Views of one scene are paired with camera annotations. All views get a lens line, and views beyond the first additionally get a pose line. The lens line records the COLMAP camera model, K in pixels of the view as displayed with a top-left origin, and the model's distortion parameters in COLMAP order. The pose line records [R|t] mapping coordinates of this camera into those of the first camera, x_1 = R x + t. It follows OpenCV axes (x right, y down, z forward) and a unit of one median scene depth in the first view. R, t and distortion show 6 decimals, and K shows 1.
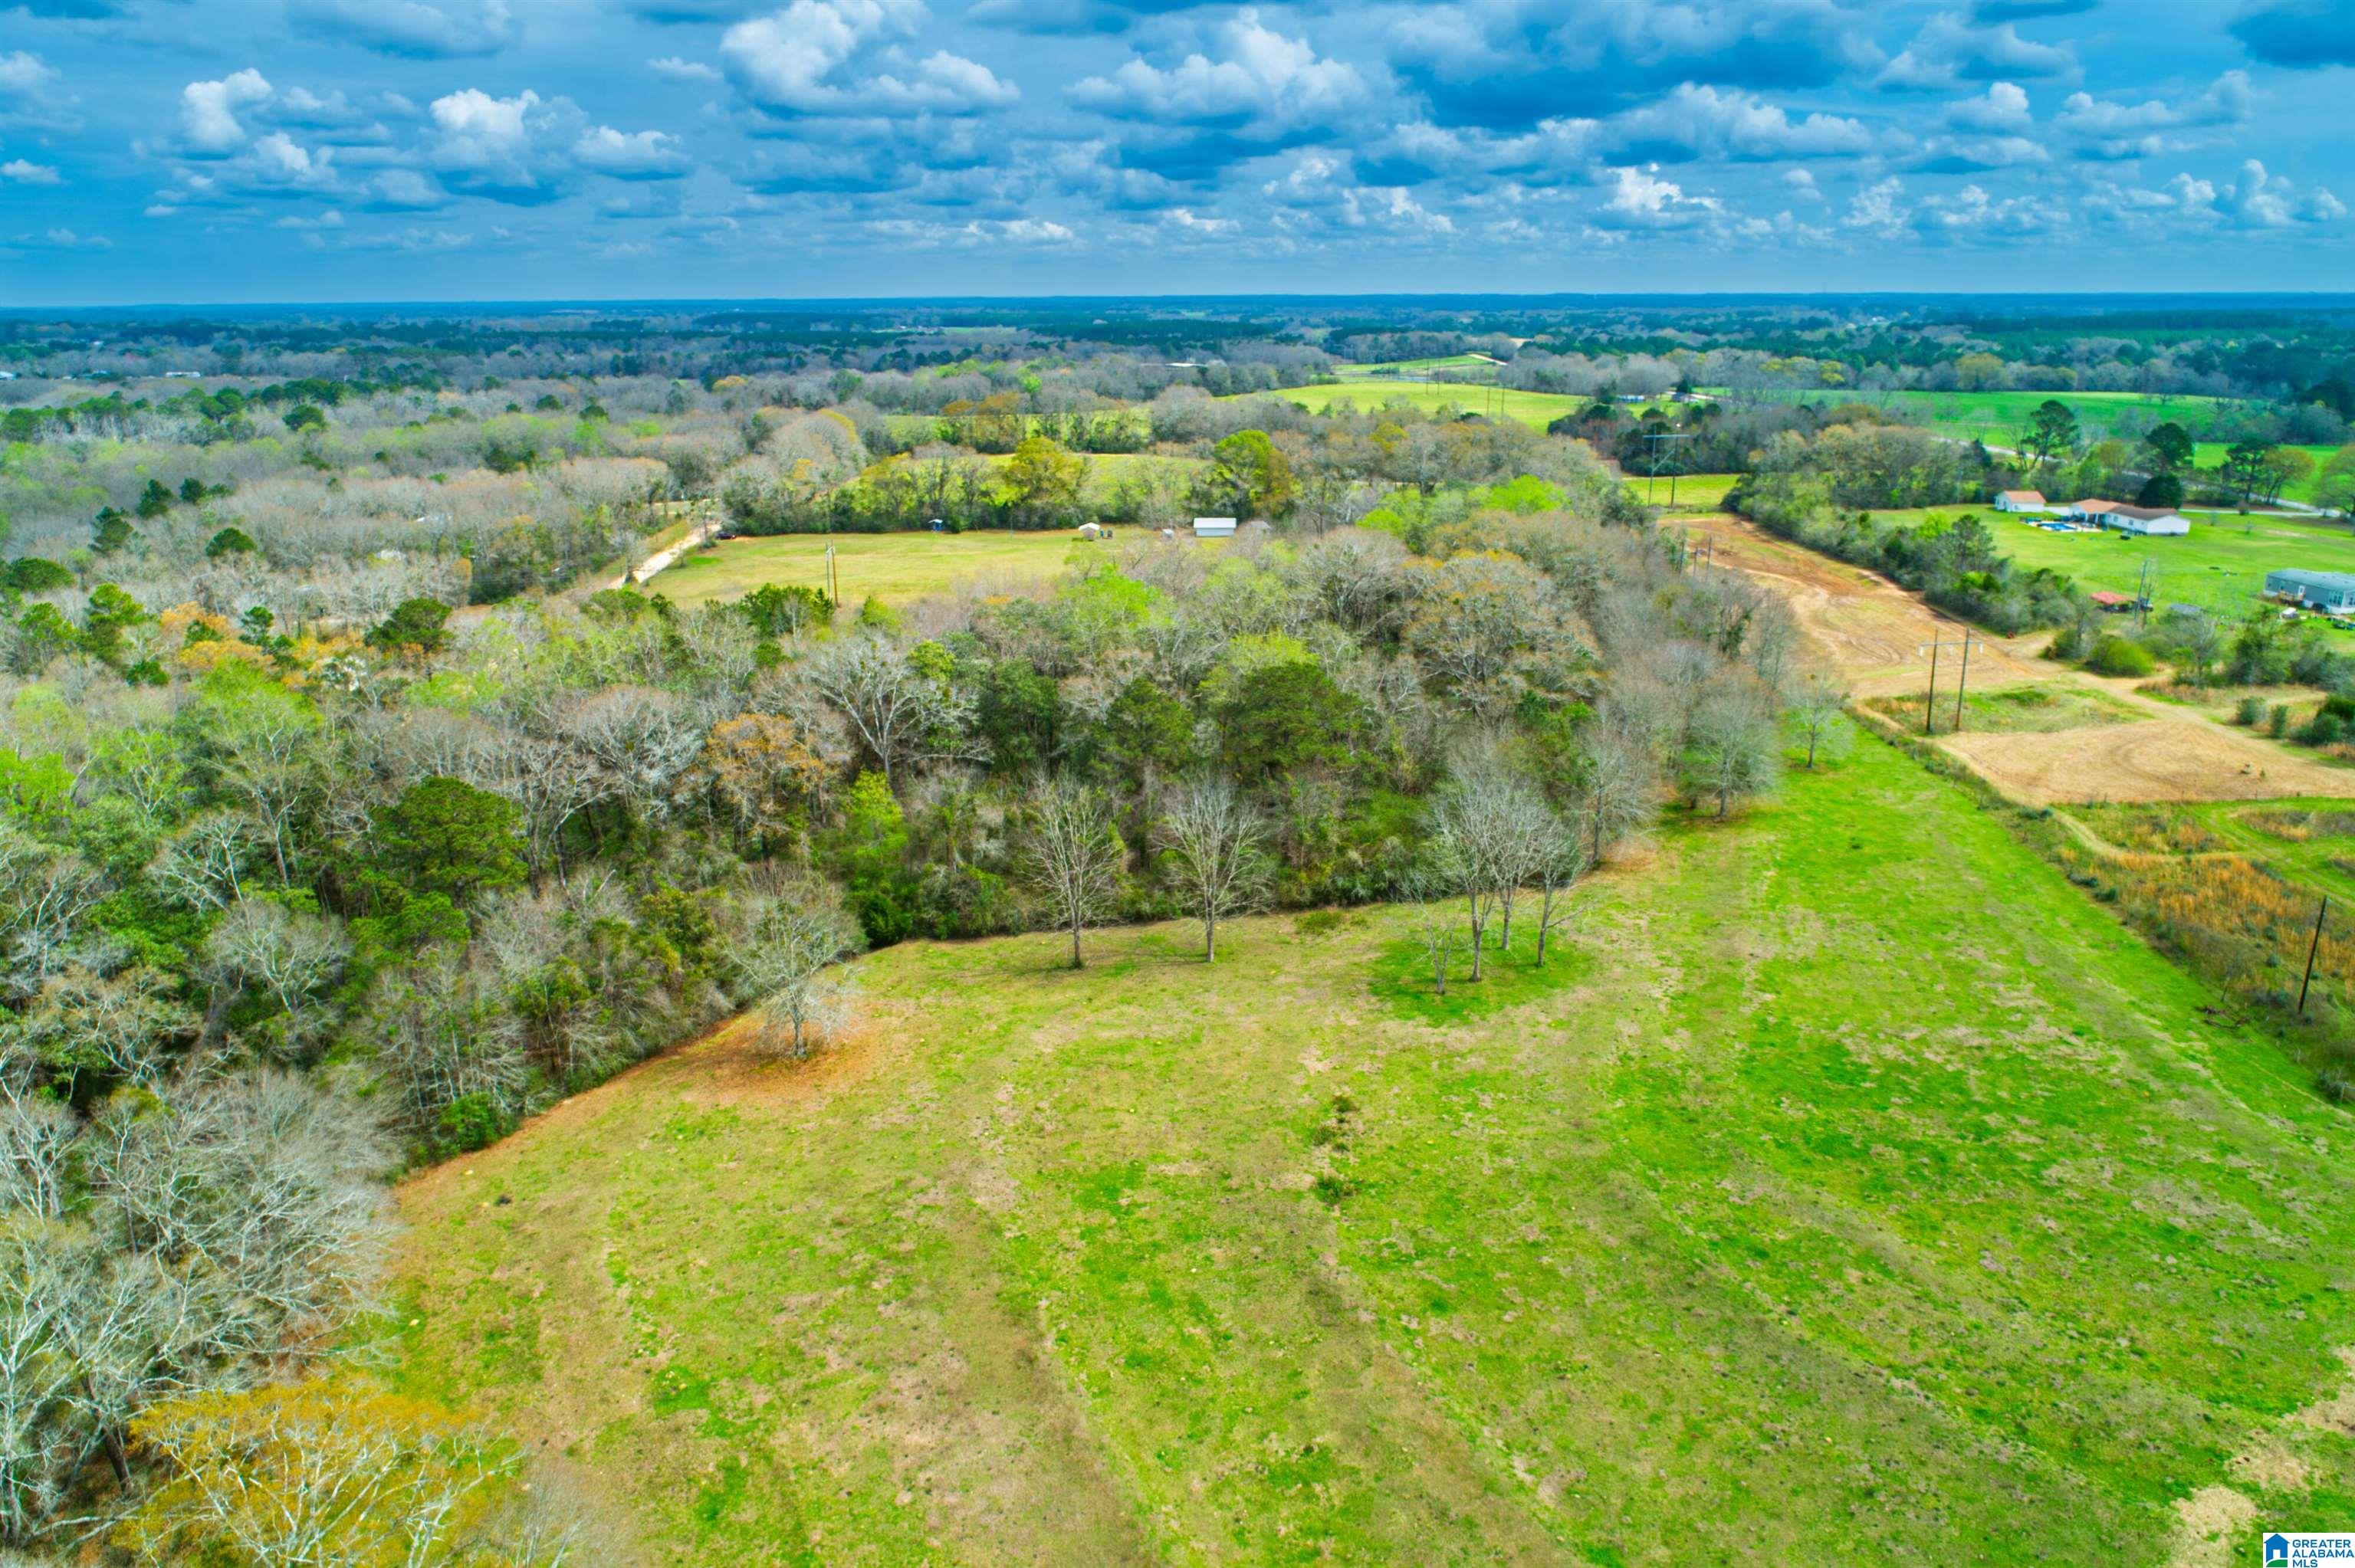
lens RADIAL K [[1596.3, 0, 1188.7], [0, 1596.3, 780.5], [0, 0, 1]] dist [-0.000772, 0.008439]
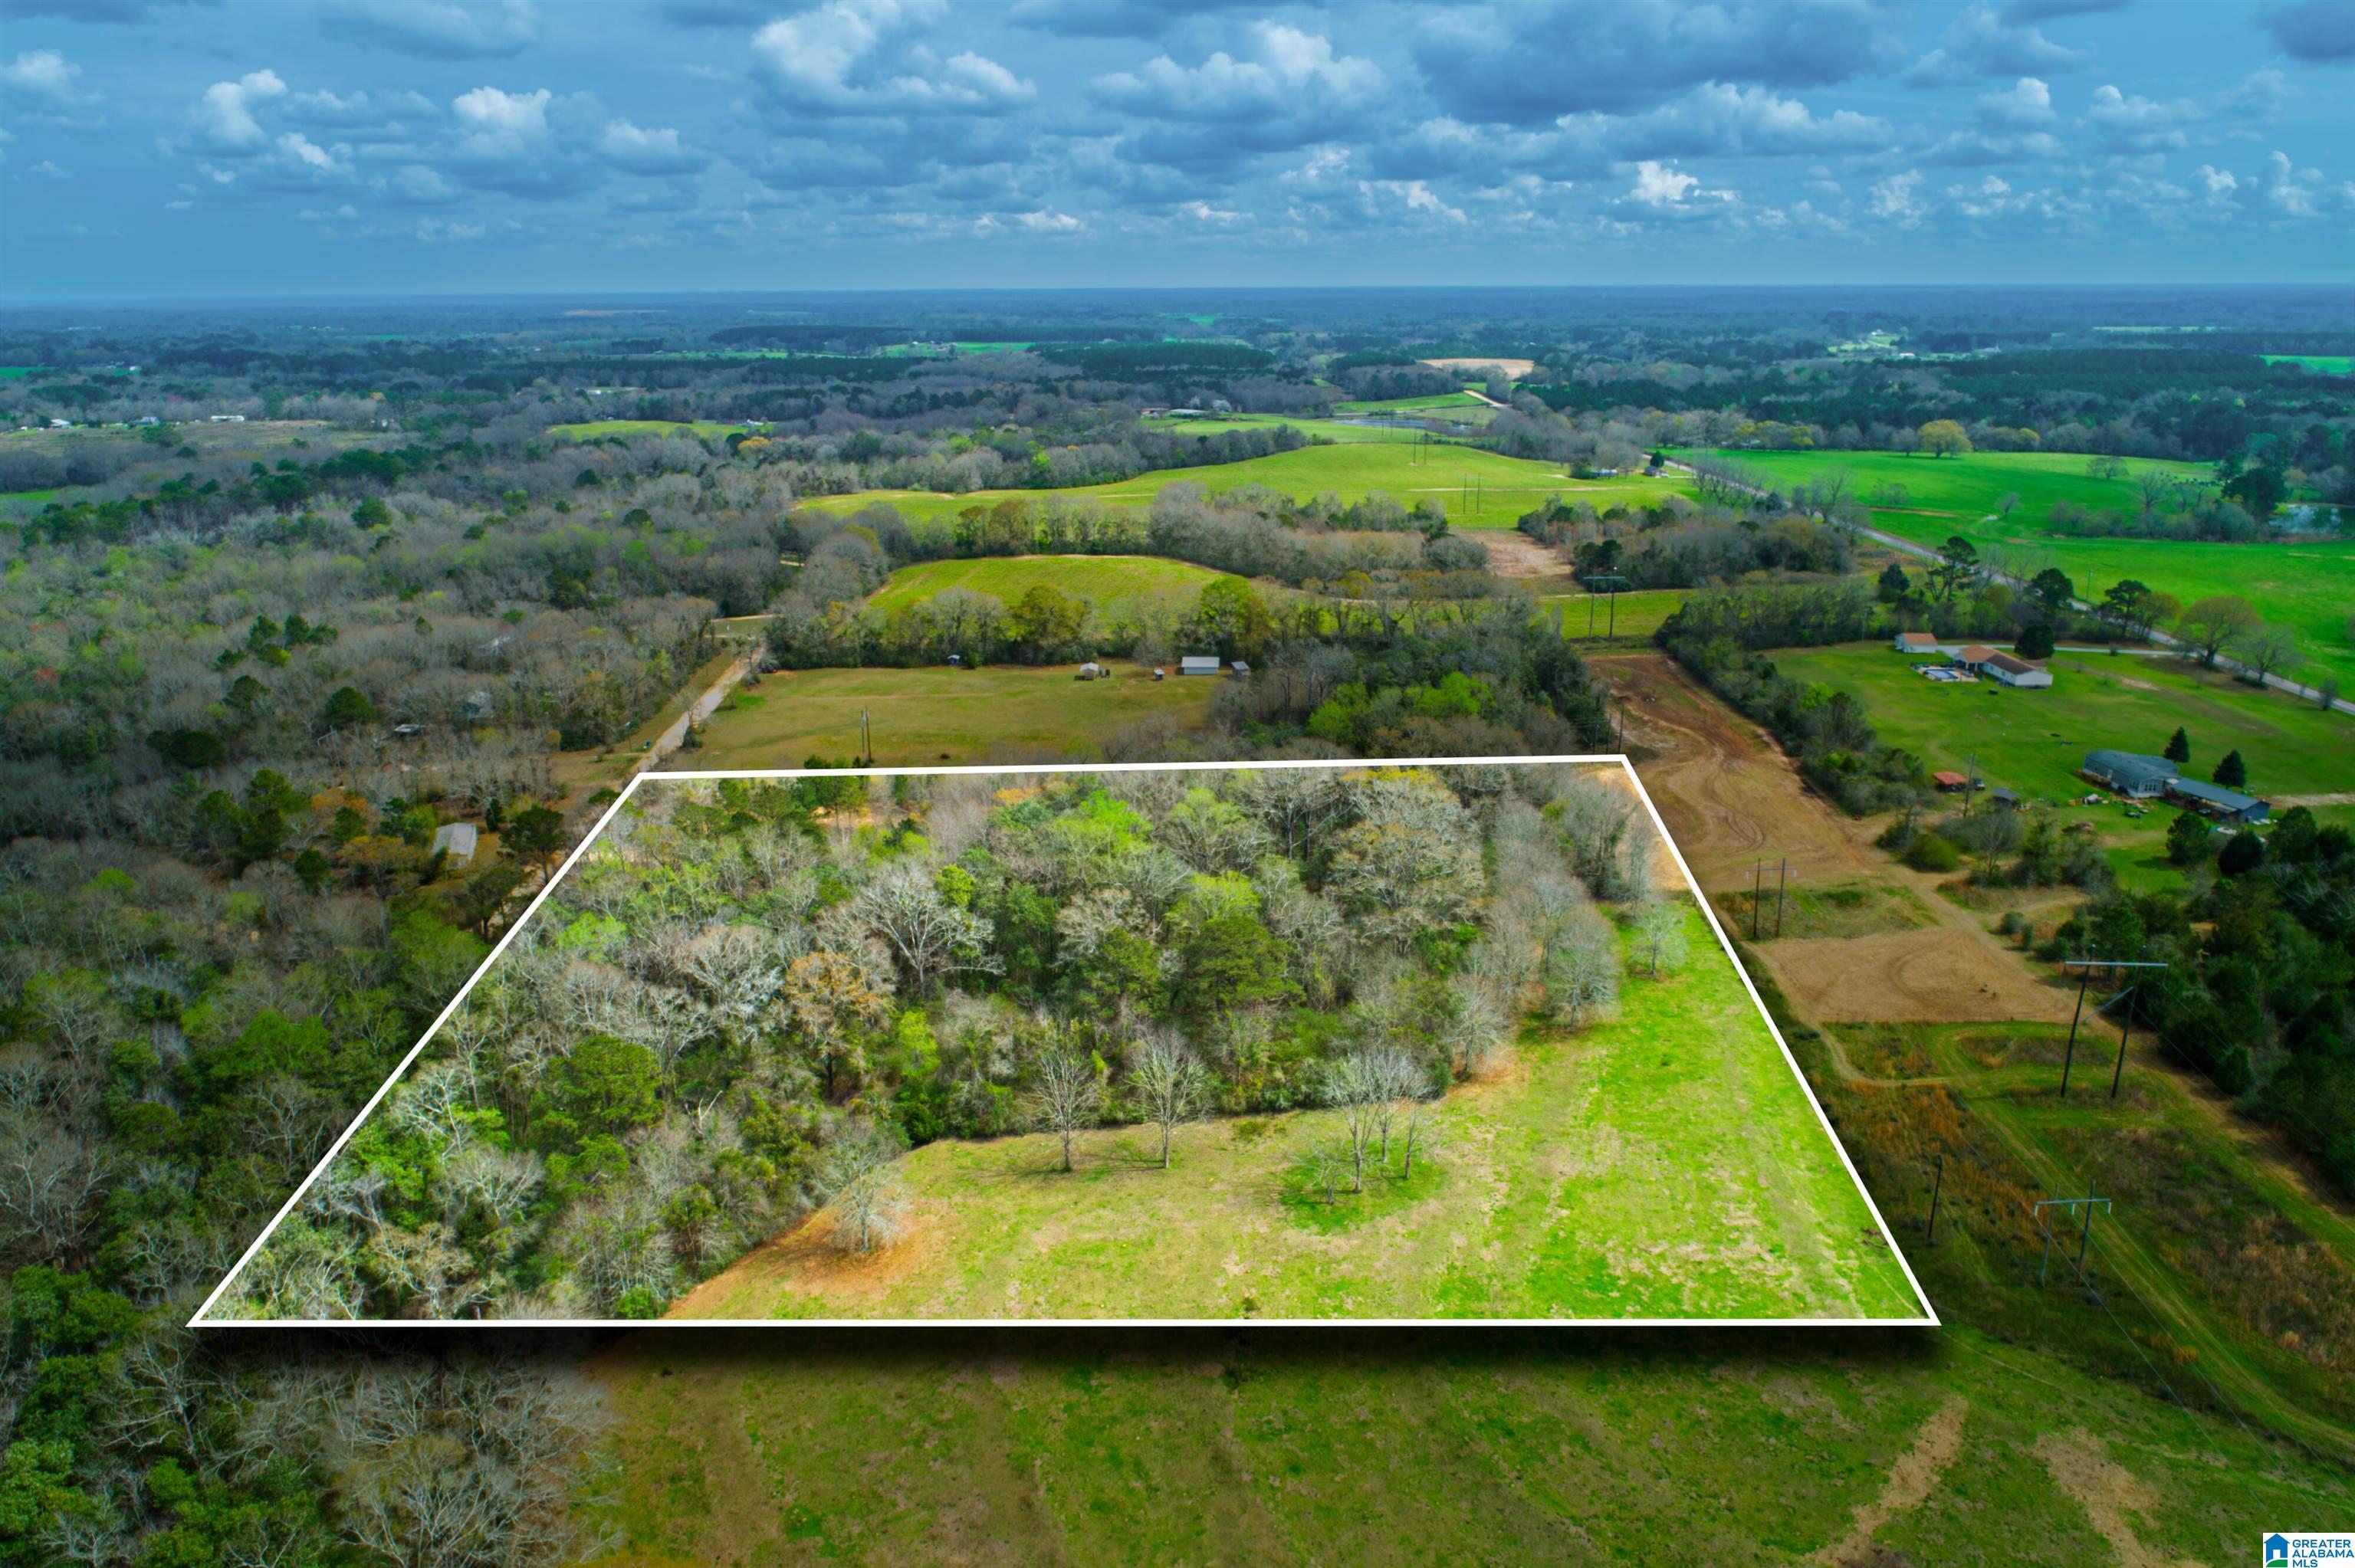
lens RADIAL K [[1596.3, 0, 1188.7], [0, 1596.3, 780.5], [0, 0, 1]] dist [-0.000772, 0.008439]
pose [[0.999977, 0.001634, -0.006586, 0.038006], [-0.001594, 0.999980, 0.006112, -0.205419], [0.006596, -0.006101, 0.999960, -0.319527]]
